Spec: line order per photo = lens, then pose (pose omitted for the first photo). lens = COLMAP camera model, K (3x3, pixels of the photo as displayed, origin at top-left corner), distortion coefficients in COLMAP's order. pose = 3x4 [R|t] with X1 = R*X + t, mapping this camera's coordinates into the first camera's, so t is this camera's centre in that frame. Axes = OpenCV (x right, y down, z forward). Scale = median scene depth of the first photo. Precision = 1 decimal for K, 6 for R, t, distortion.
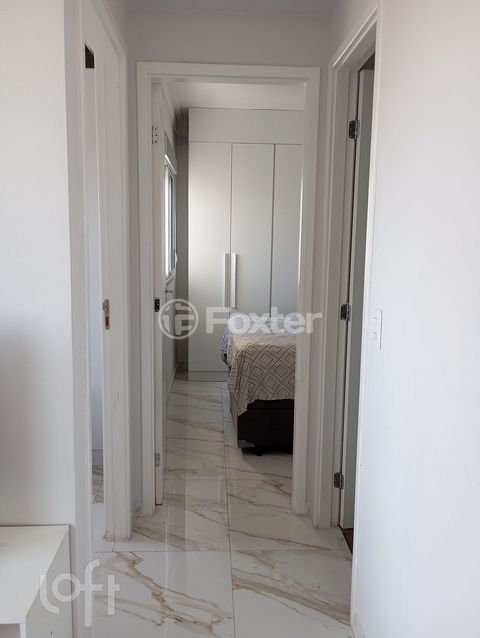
lens RADIAL K [[524.2, 0, 240.1], [0, 524.2, 318.1], [0, 0, 1]] dist [0.047429, -0.039036]
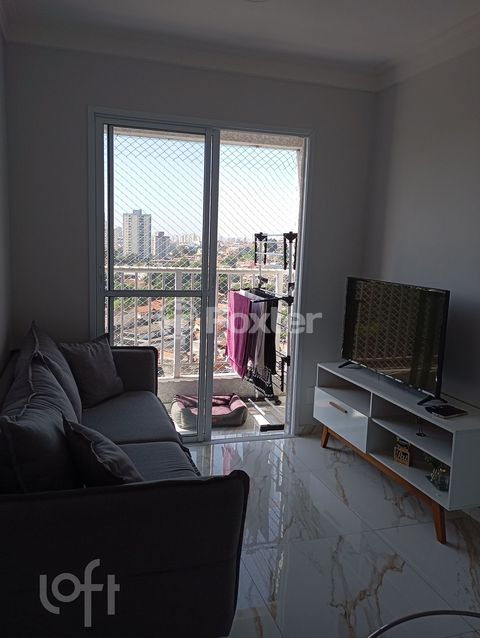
lens RADIAL K [[524.2, 0, 239.8], [0, 524.2, 318.7], [0, 0, 1]] dist [0.047429, -0.039036]
pose [[0.281890, 0.131986, -0.950325, 0.694994], [-0.173070, 0.981240, 0.084942, -0.052514], [0.943708, 0.140529, 0.299444, 0.383933]]
